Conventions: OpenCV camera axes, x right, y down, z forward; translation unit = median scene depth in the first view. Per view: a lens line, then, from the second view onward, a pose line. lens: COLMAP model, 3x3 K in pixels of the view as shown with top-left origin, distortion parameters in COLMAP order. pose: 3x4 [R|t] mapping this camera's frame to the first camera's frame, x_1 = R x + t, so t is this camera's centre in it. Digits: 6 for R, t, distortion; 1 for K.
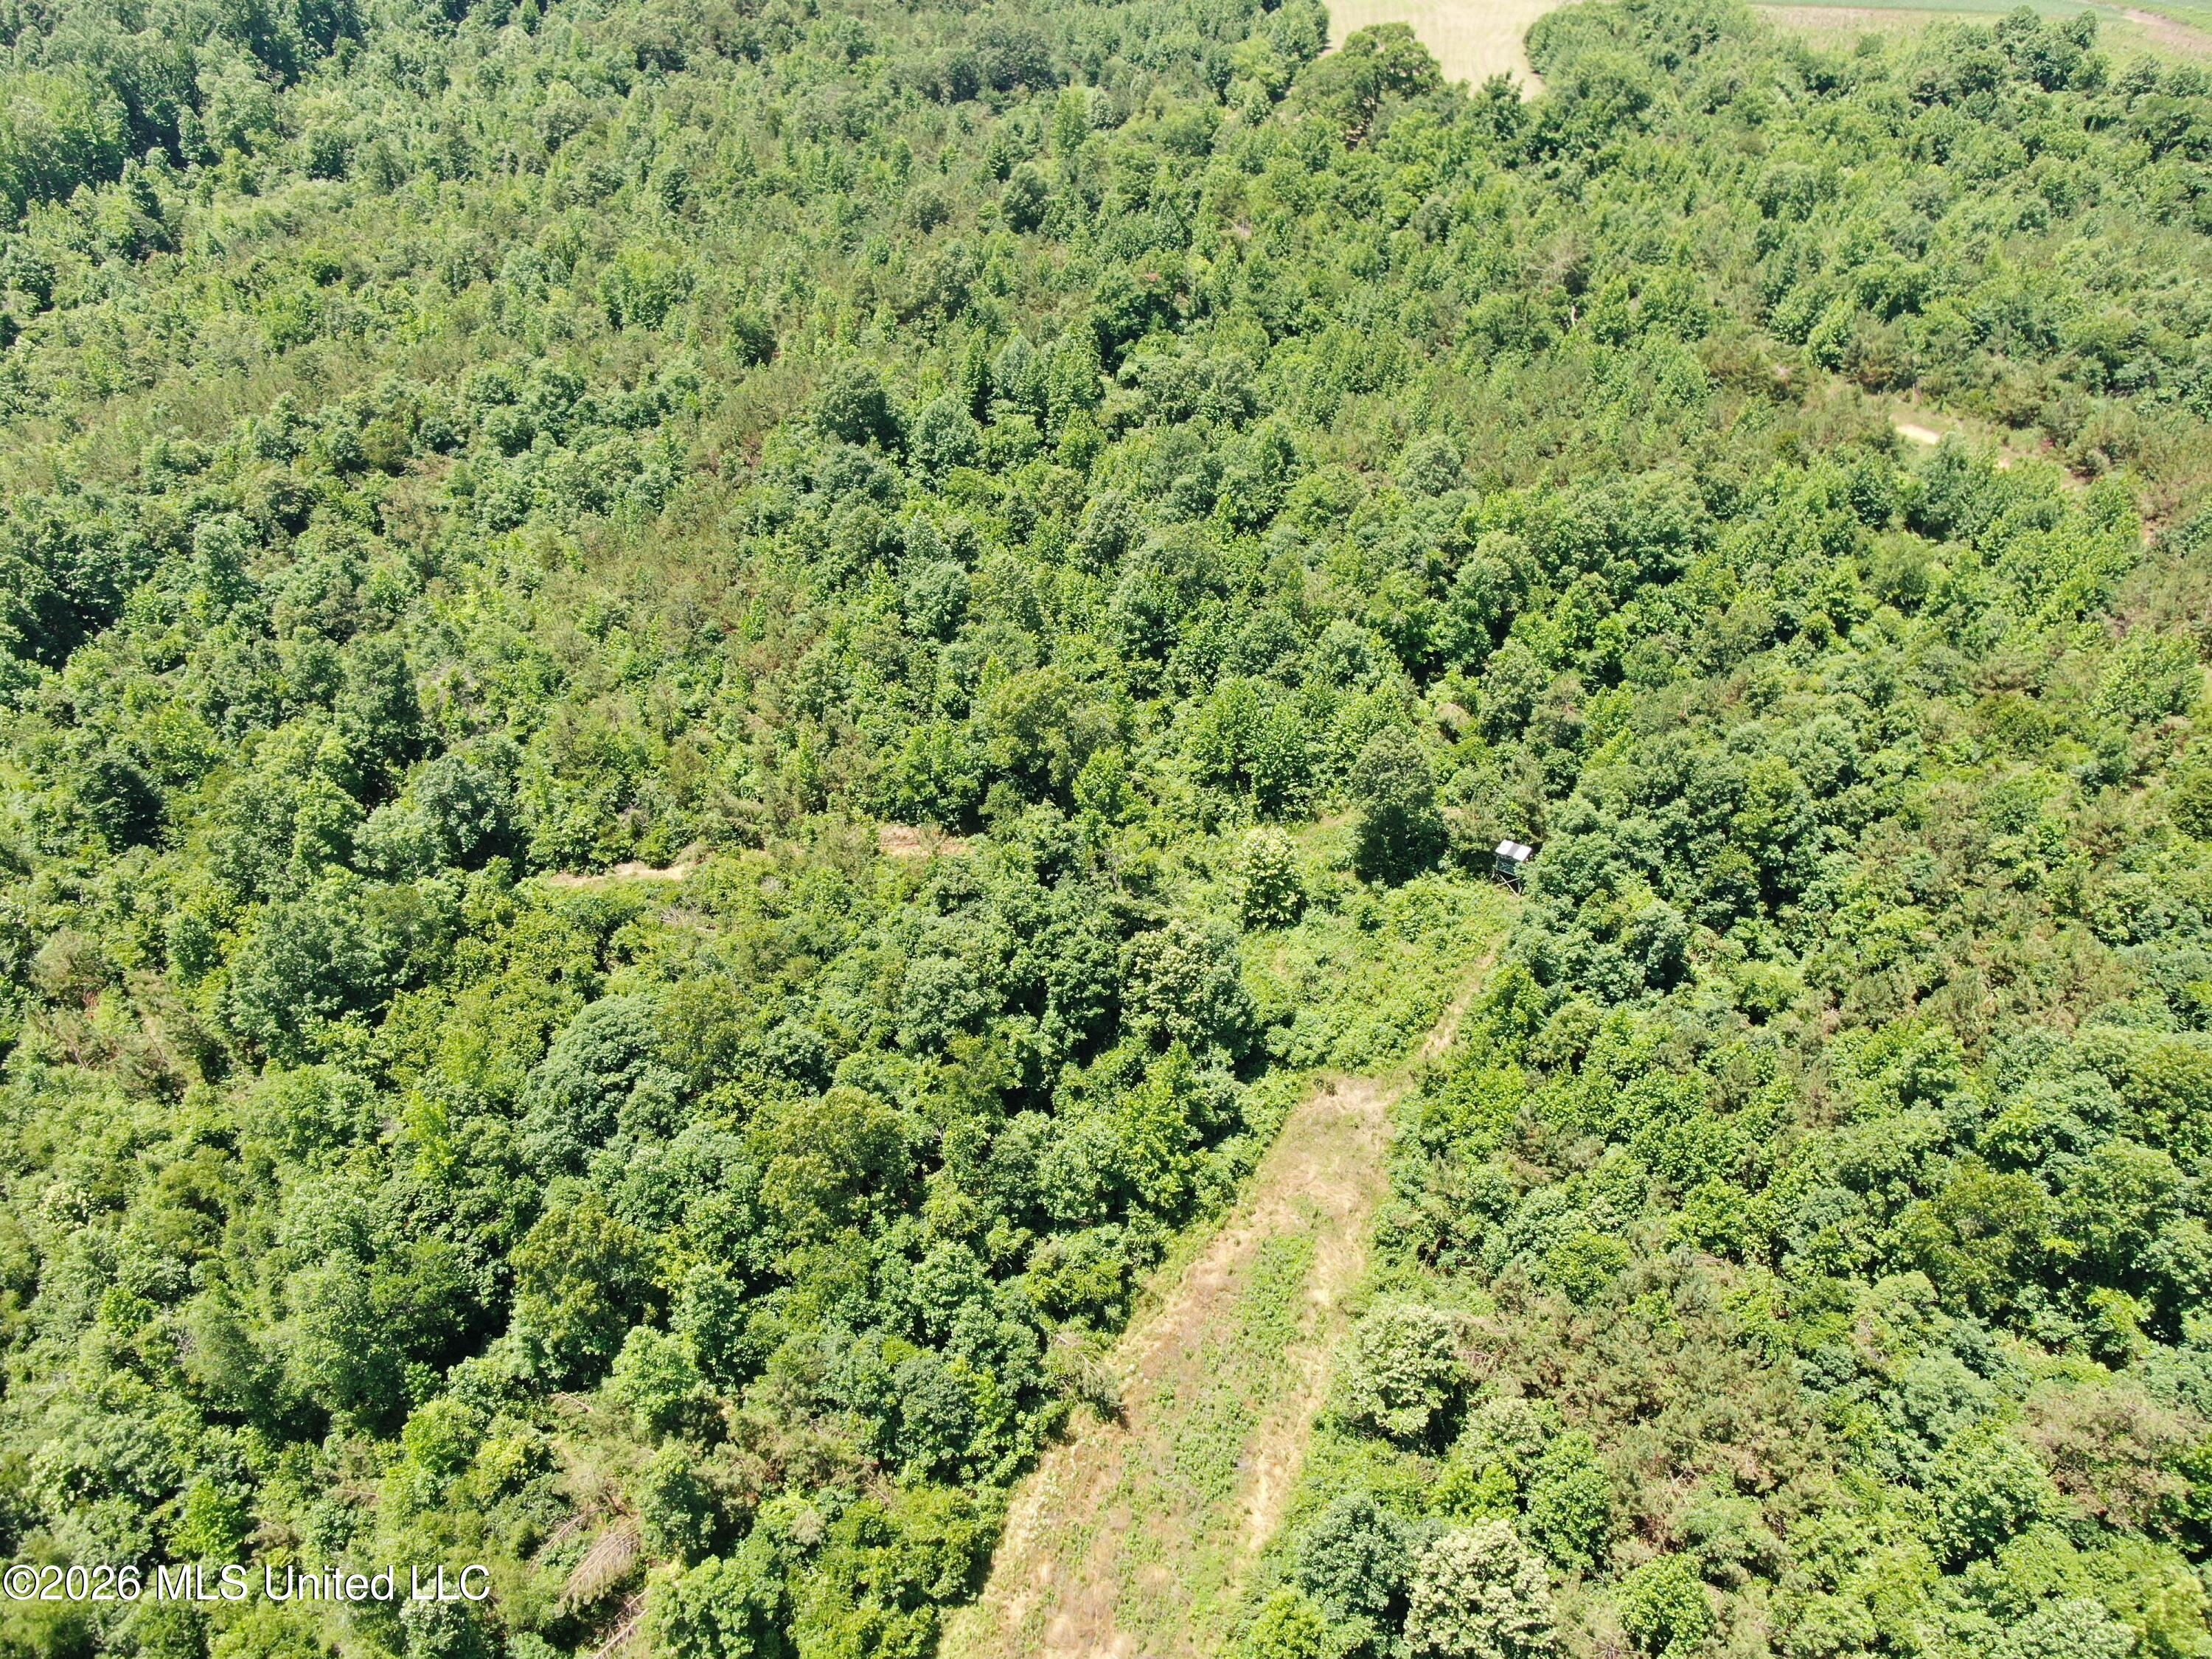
lens RADIAL K [[1615.6, 0, 1106.0], [0, 1615.6, 829.5], [0, 0, 1]] dist [-0.004595, -0.000407]
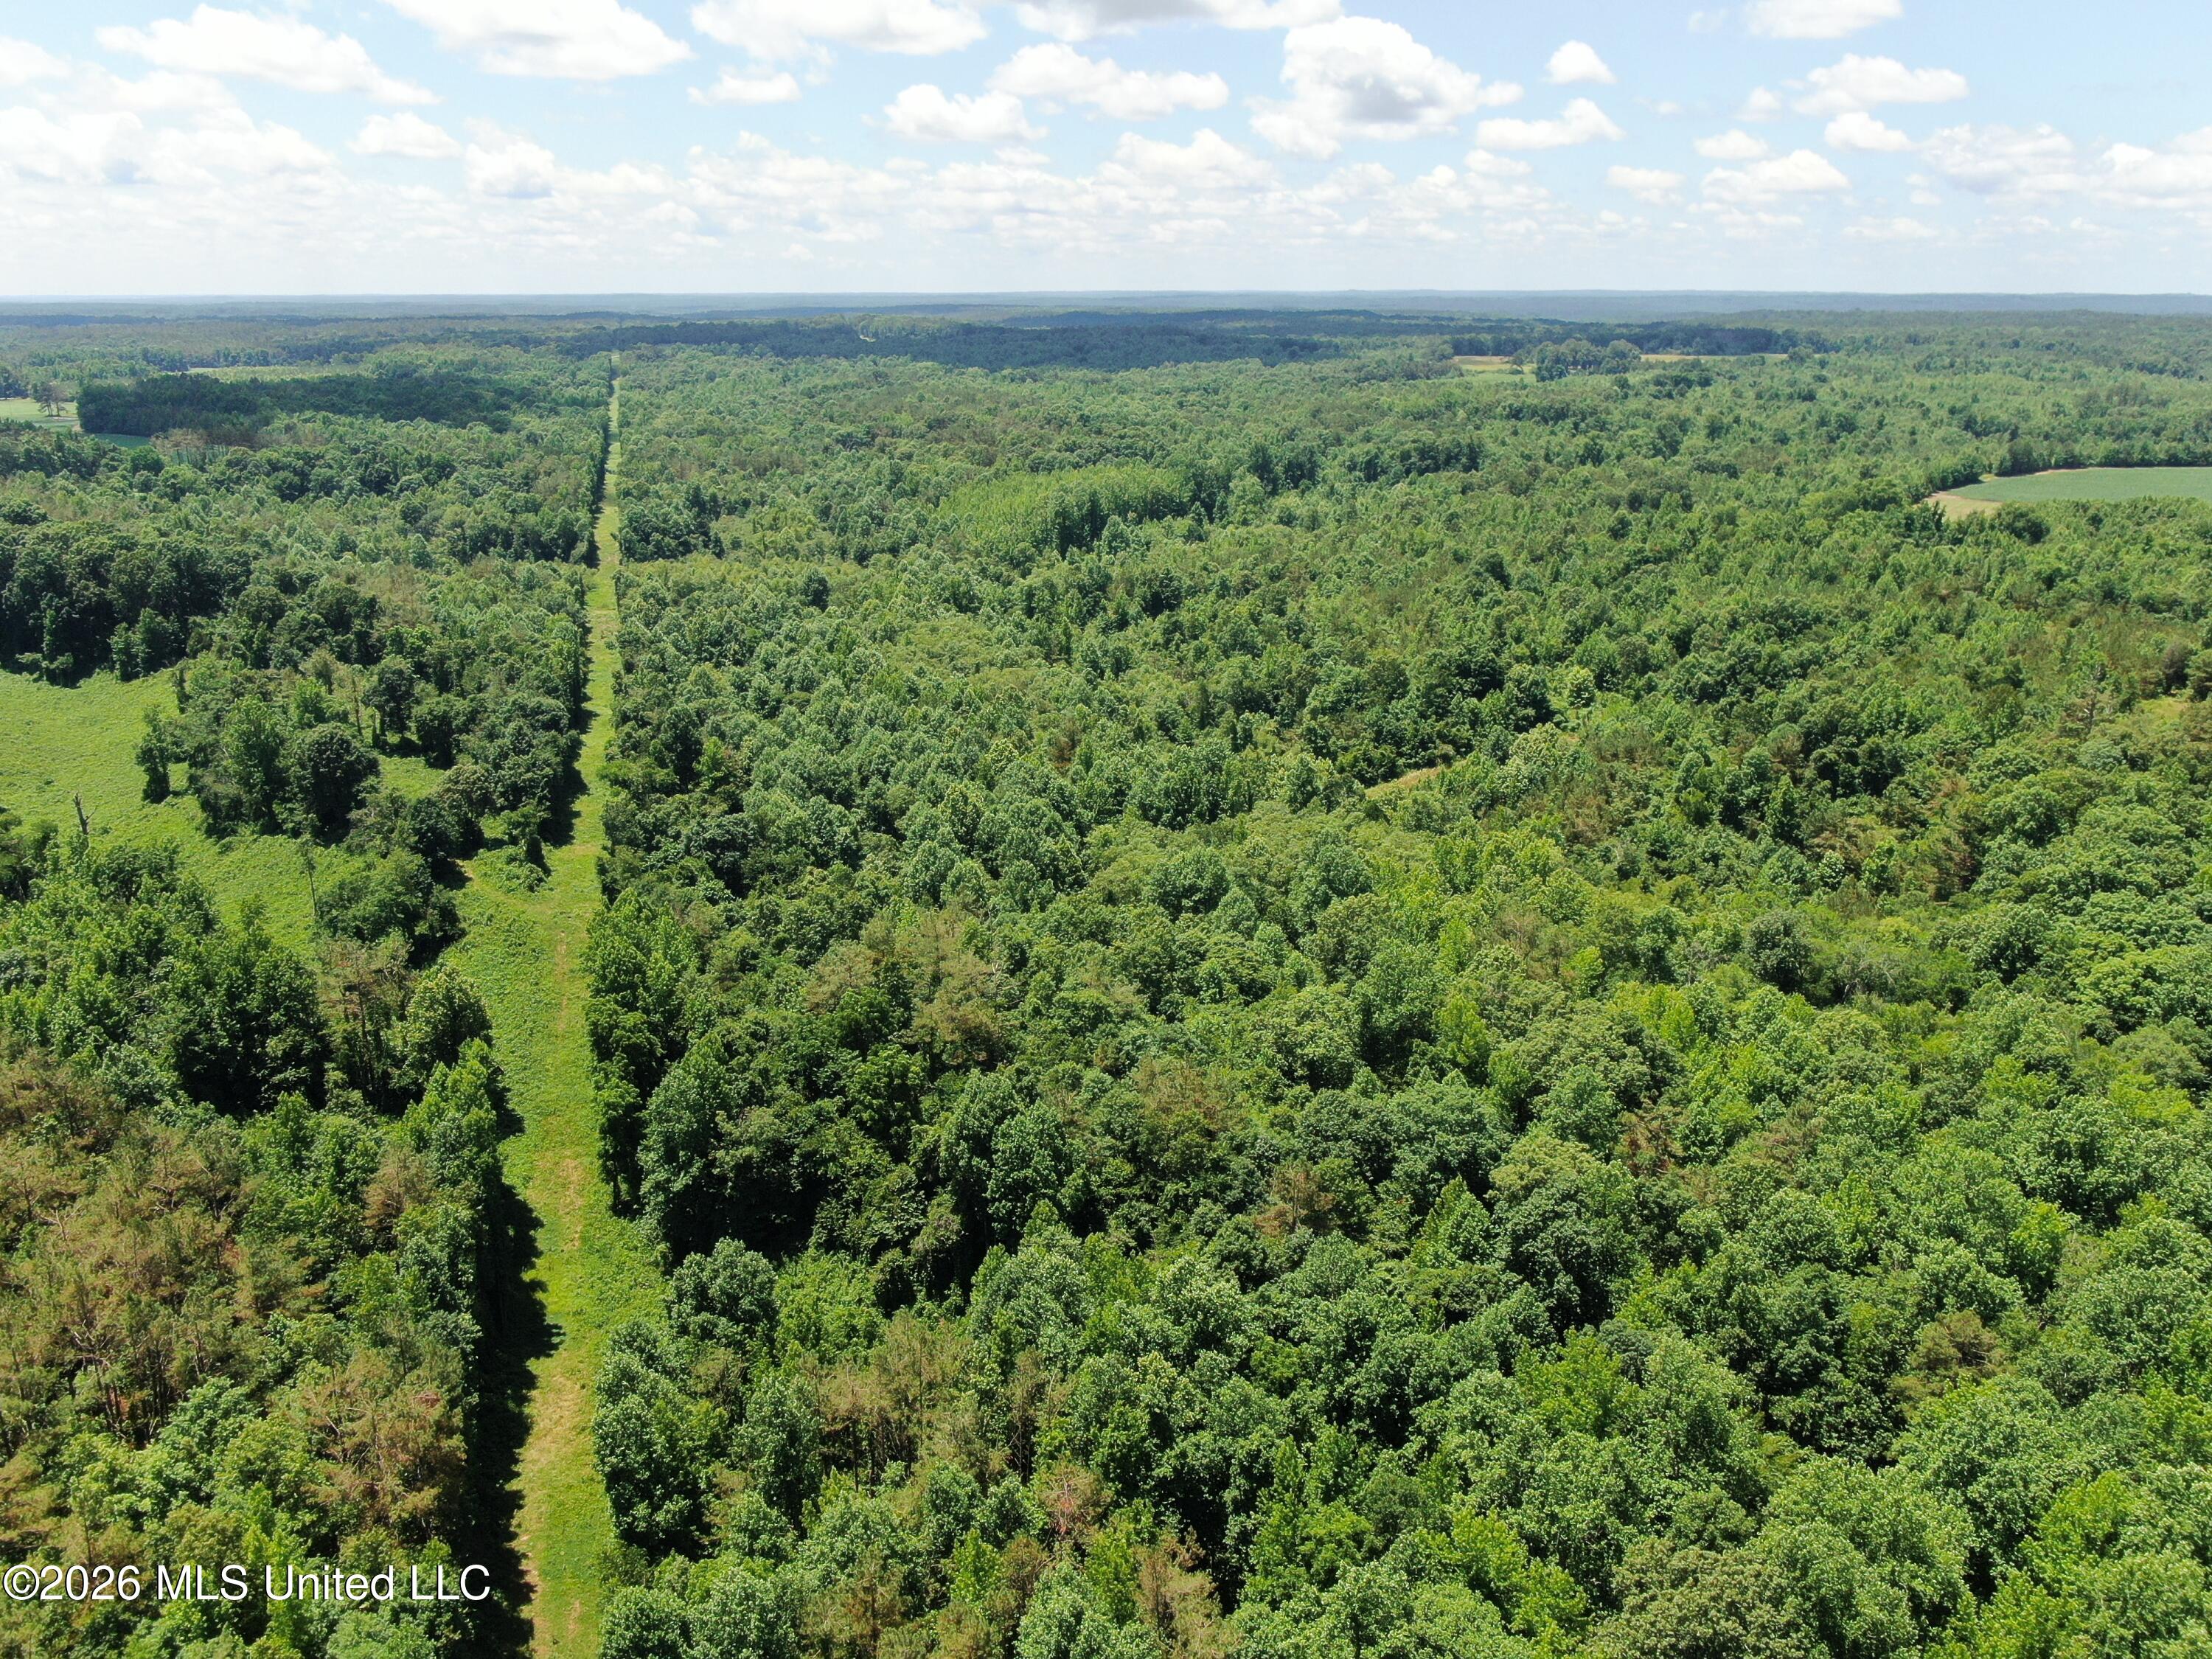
lens RADIAL K [[1802.0, 0, 1095.3], [0, 1802.0, 830.4], [0, 0, 1]] dist [-0.011914, -0.001064]
pose [[0.873668, 0.144710, -0.464504, 0.505726], [-0.295737, 0.916067, -0.270853, 0.793313], [0.386321, 0.374007, 0.843134, -1.034313]]
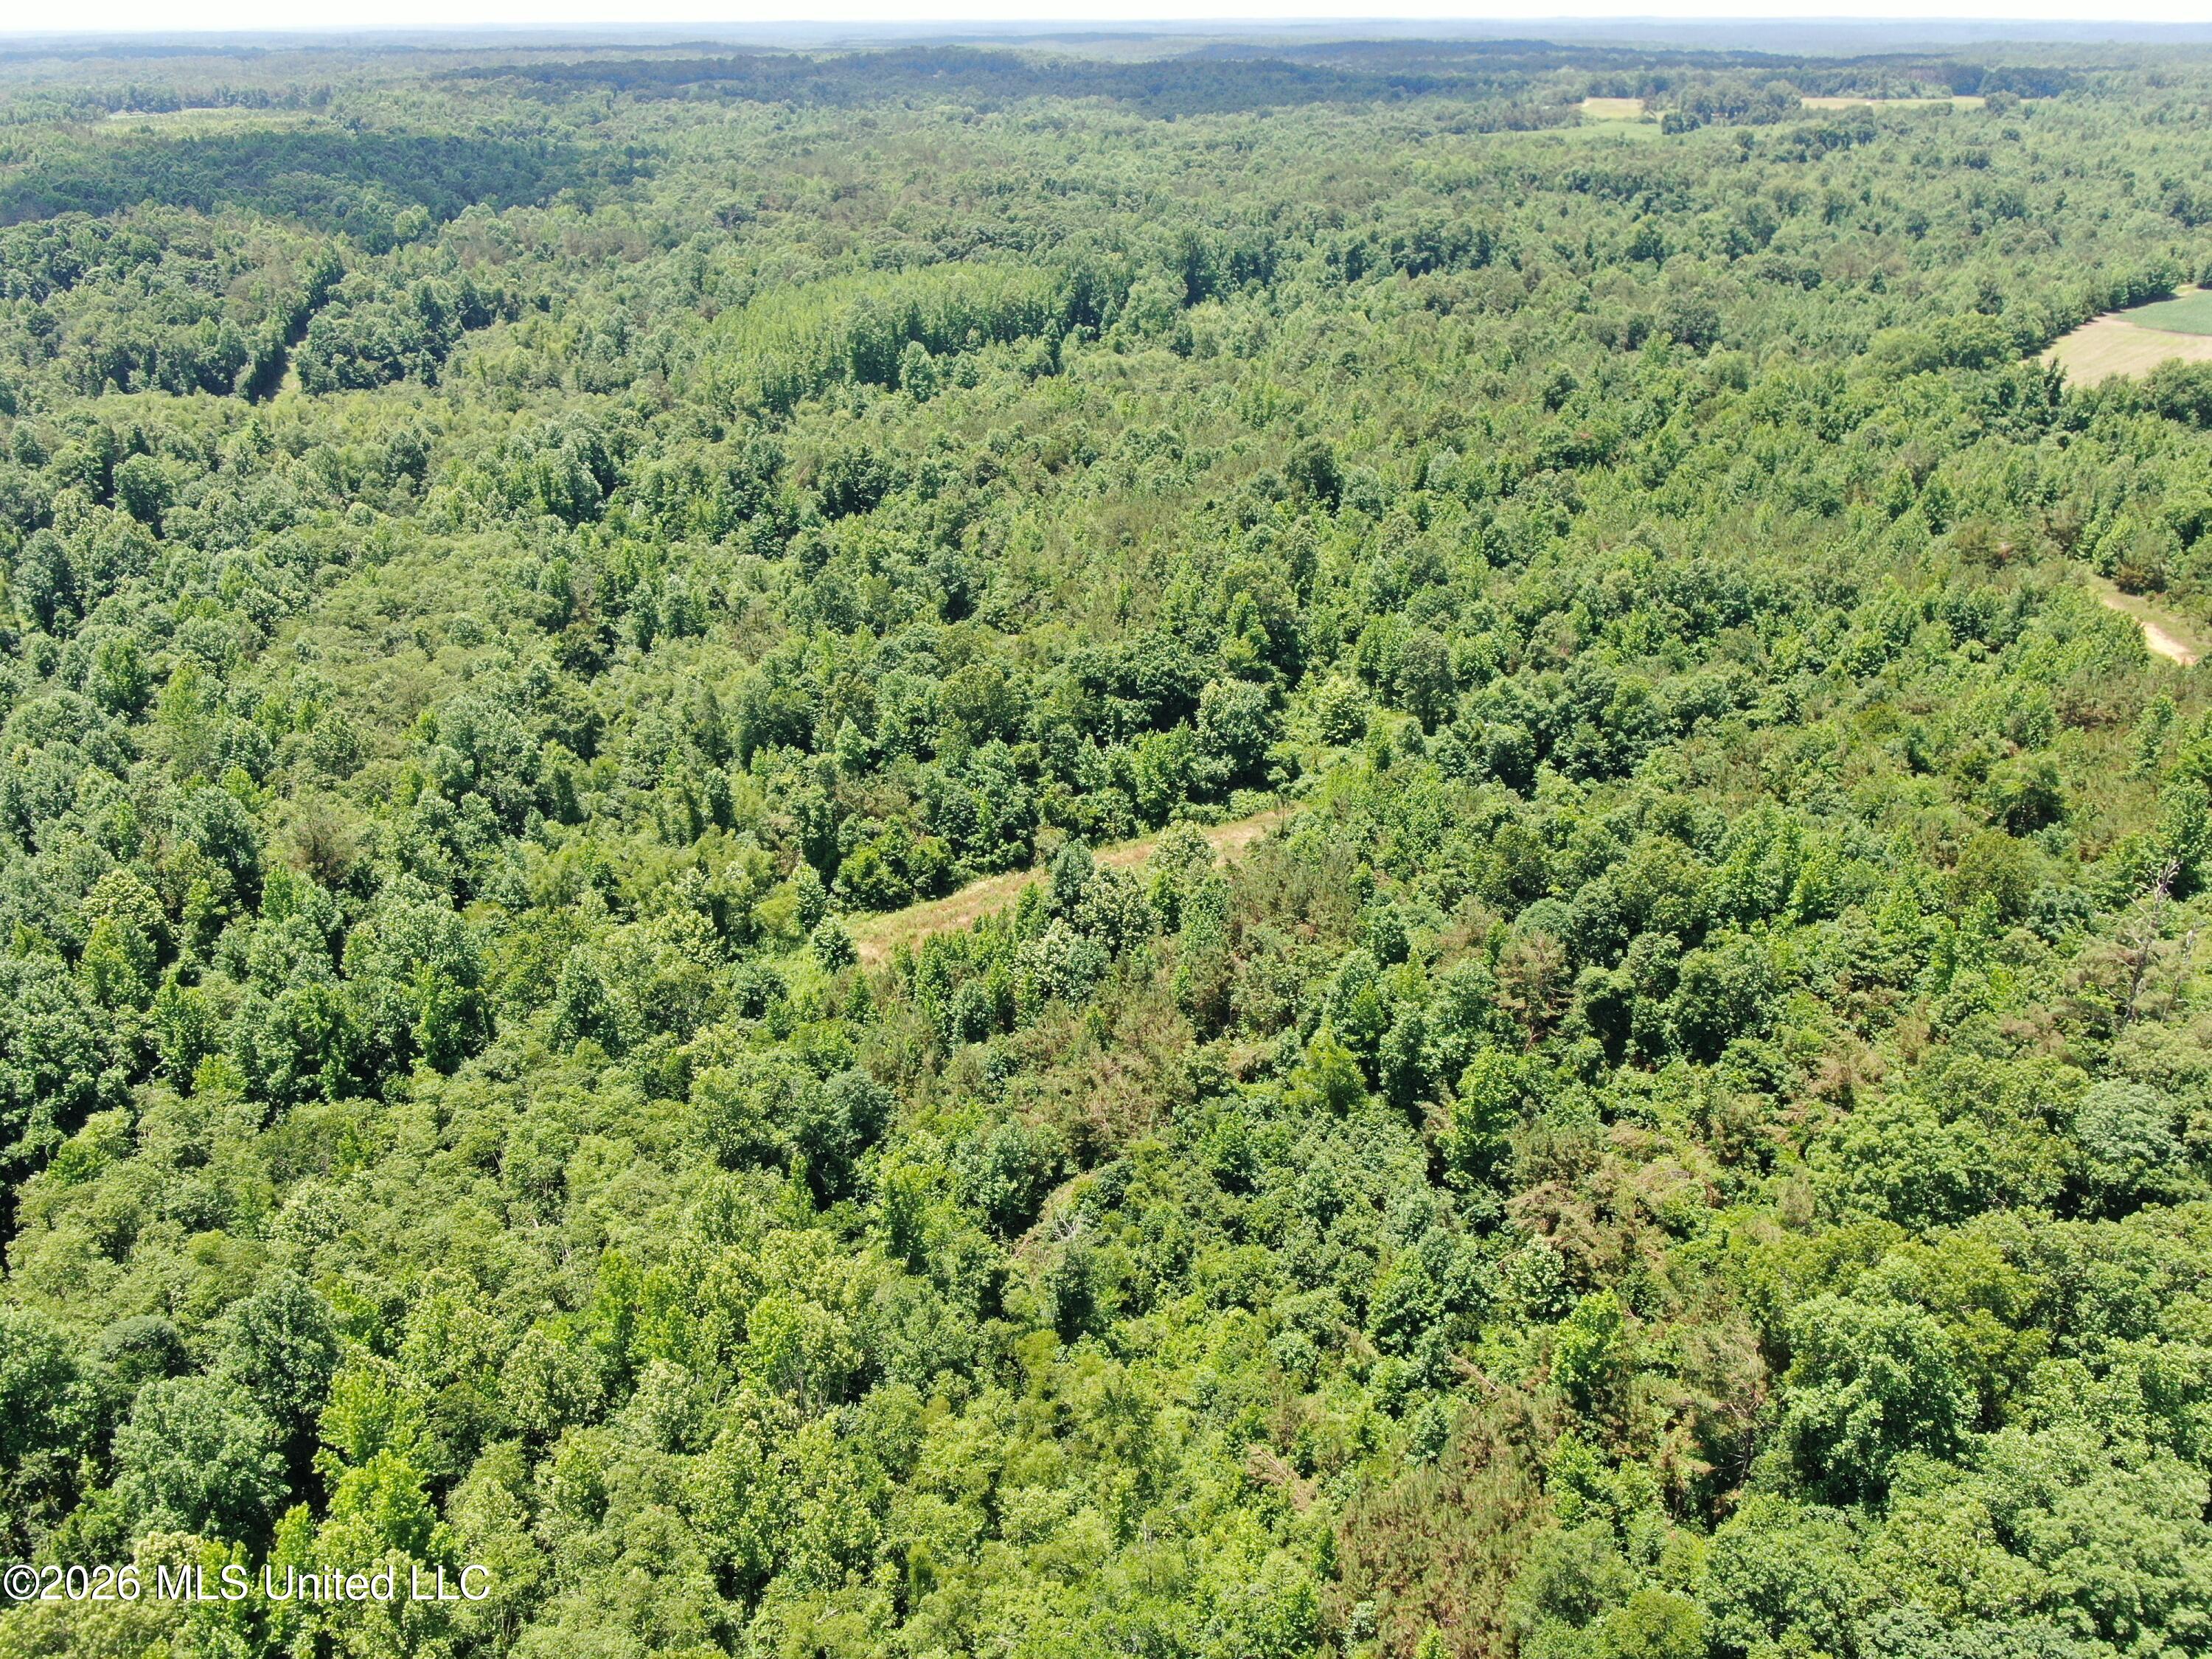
lens RADIAL K [[1802.0, 0, 1095.3], [0, 1802.0, 830.4], [0, 0, 1]] dist [-0.011914, -0.001064]
pose [[0.819453, 0.239330, -0.520786, 0.536962], [-0.346041, 0.930936, -0.116677, 0.268487], [0.456895, 0.275825, 0.845676, -0.340679]]
